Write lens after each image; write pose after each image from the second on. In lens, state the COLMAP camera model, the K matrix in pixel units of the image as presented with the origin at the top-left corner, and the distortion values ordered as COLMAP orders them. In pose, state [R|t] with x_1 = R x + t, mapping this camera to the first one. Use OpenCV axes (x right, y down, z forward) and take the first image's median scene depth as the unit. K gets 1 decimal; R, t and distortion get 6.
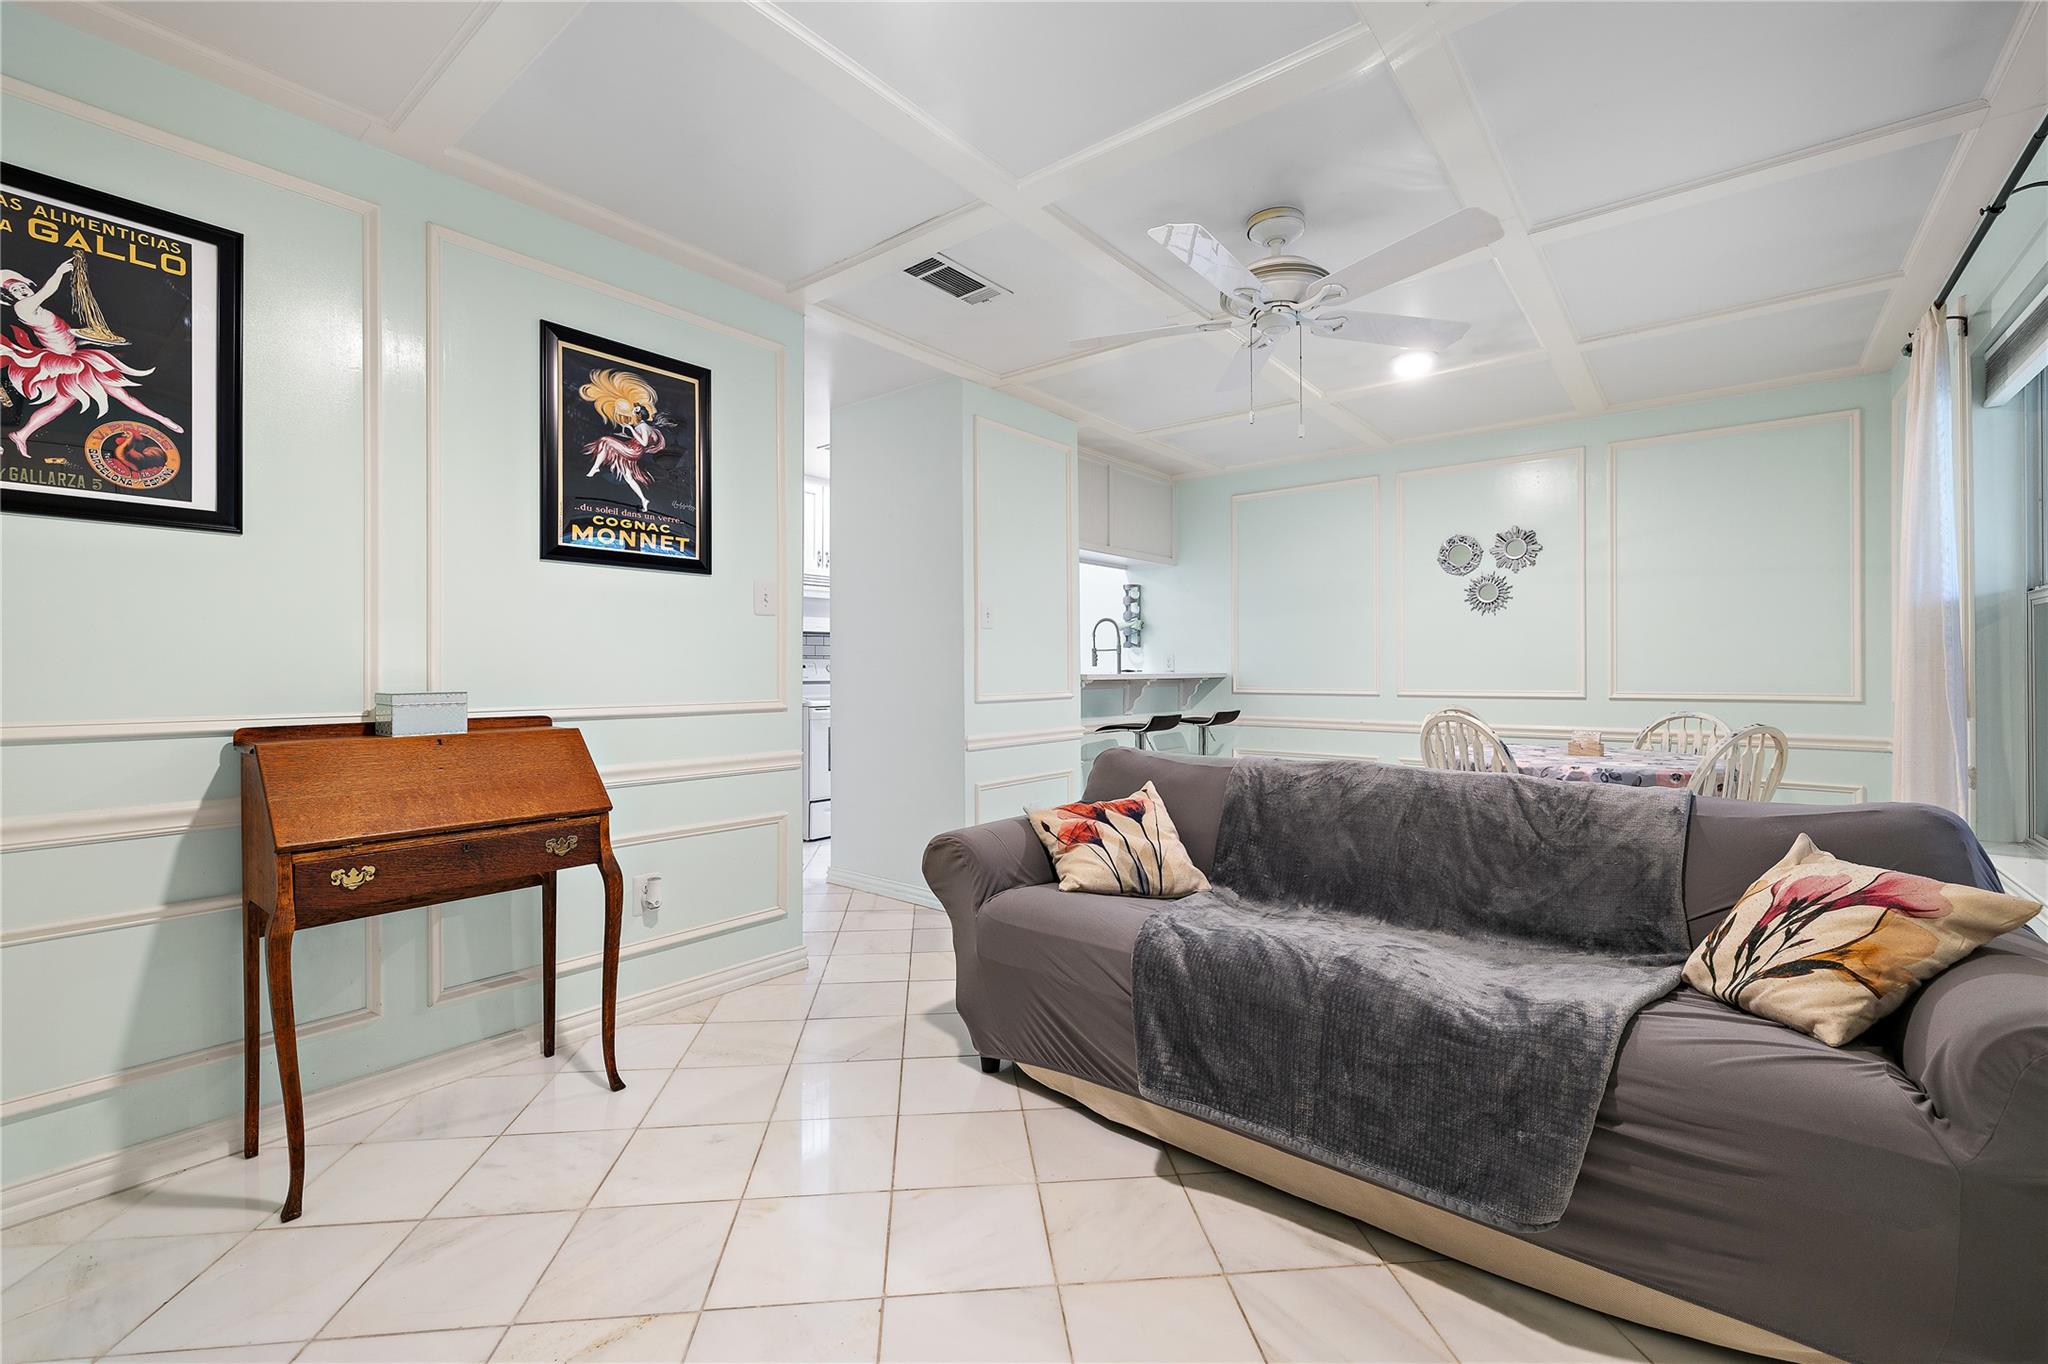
lens RADIAL K [[885.2, 0, 1021.9], [0, 885.2, 671.8], [0, 0, 1]] dist [0.003541, 0.000217]
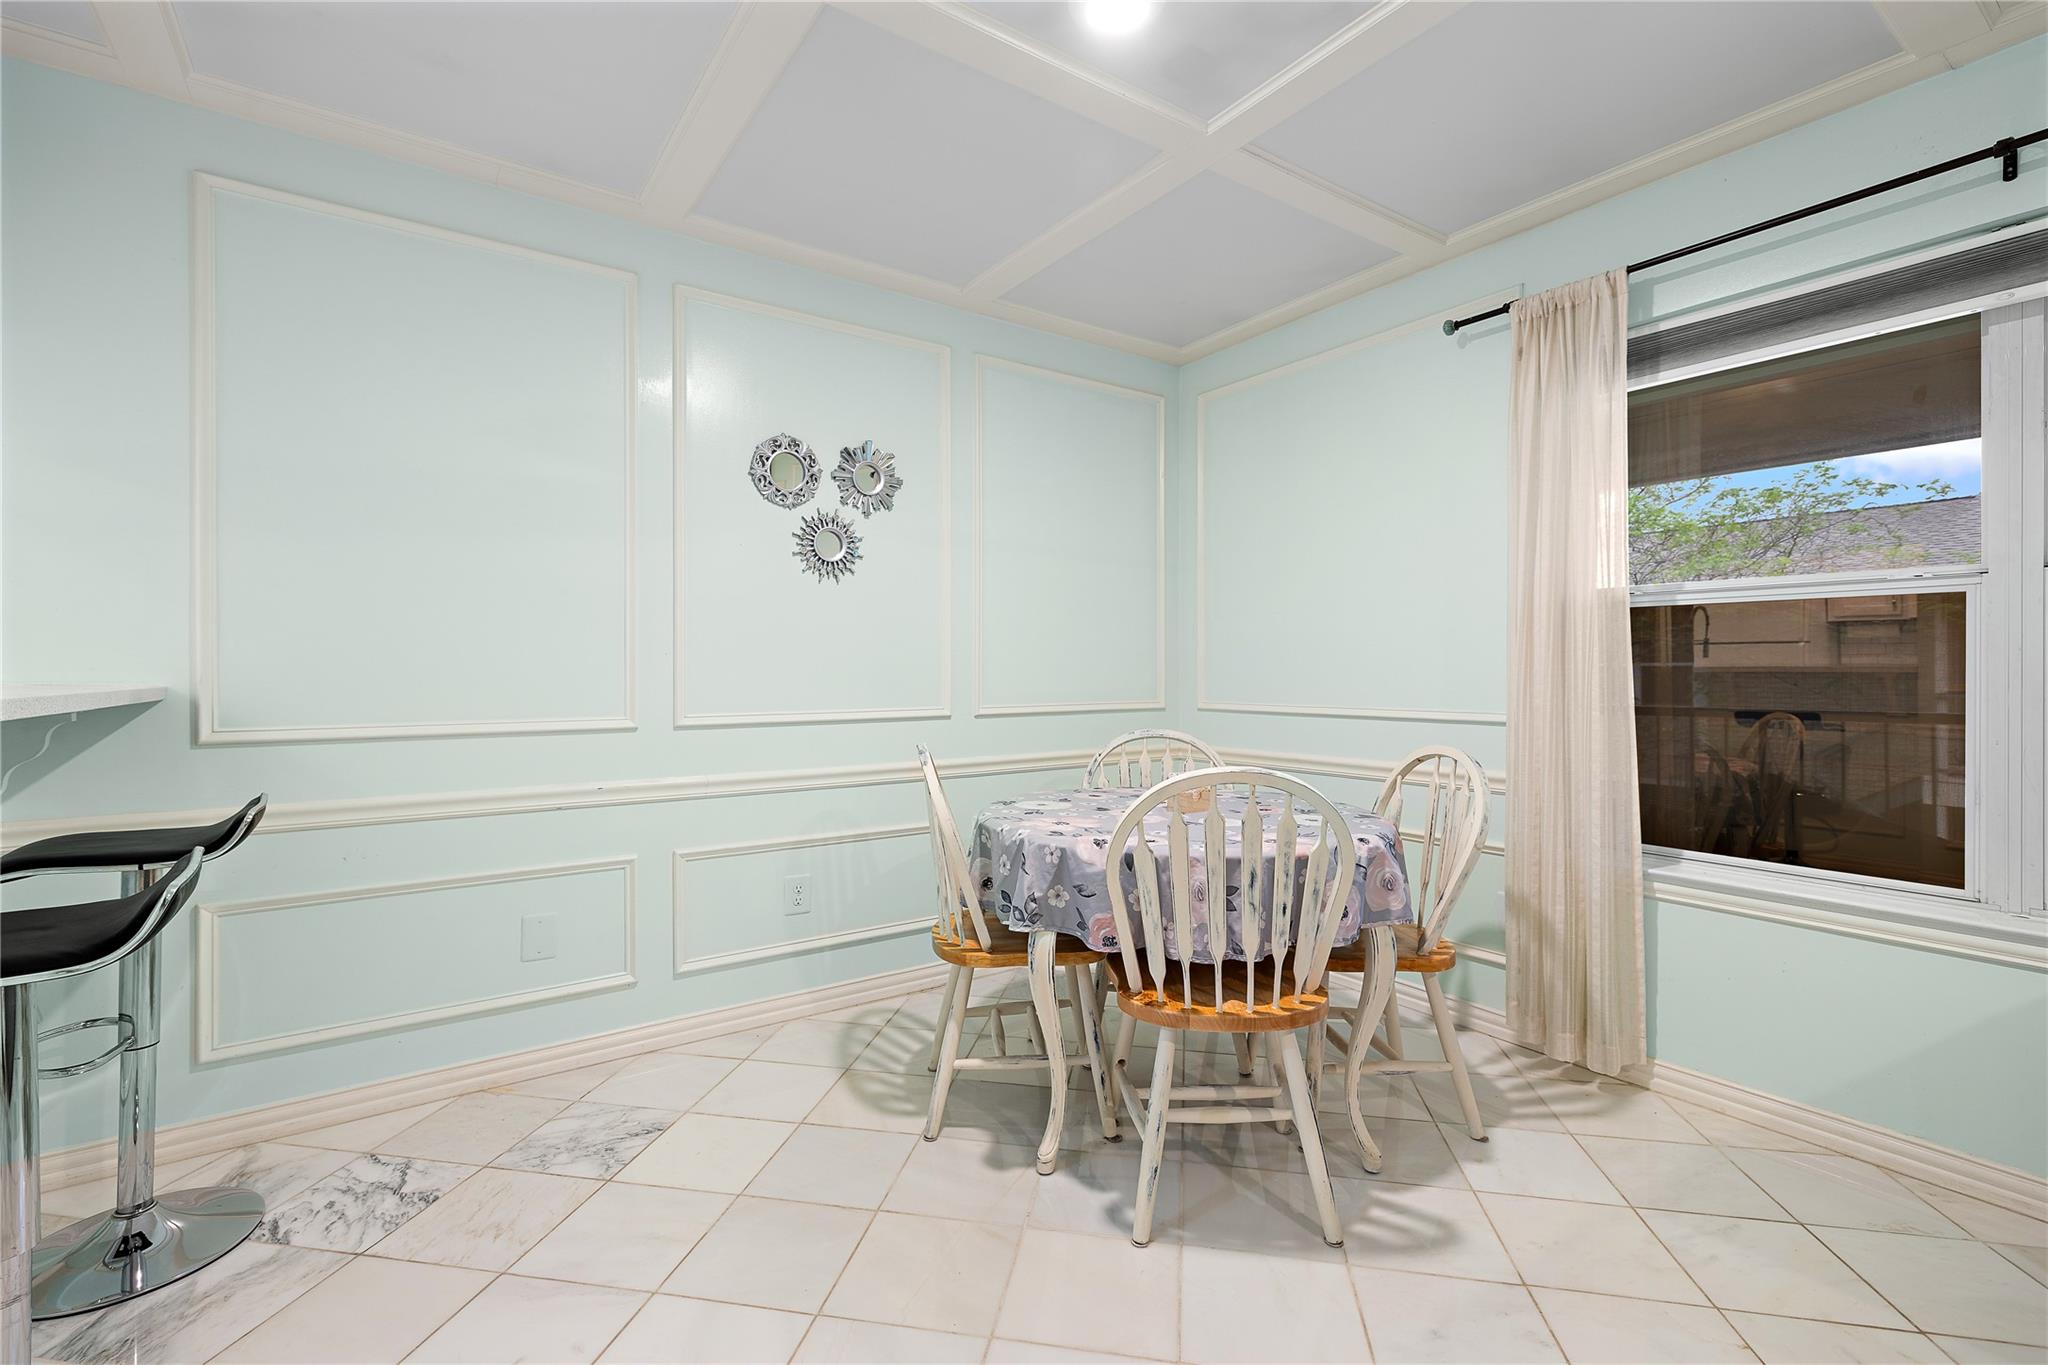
lens RADIAL K [[885.2, 0, 1021.5], [0, 885.2, 671.8], [0, 0, 1]] dist [0.003541, 0.000217]
pose [[0.288651, -0.002626, 0.957431, 0.003553], [0.003200, 0.999993, 0.001778, -0.005931], [-0.957429, 0.002551, 0.288658, 0.708915]]
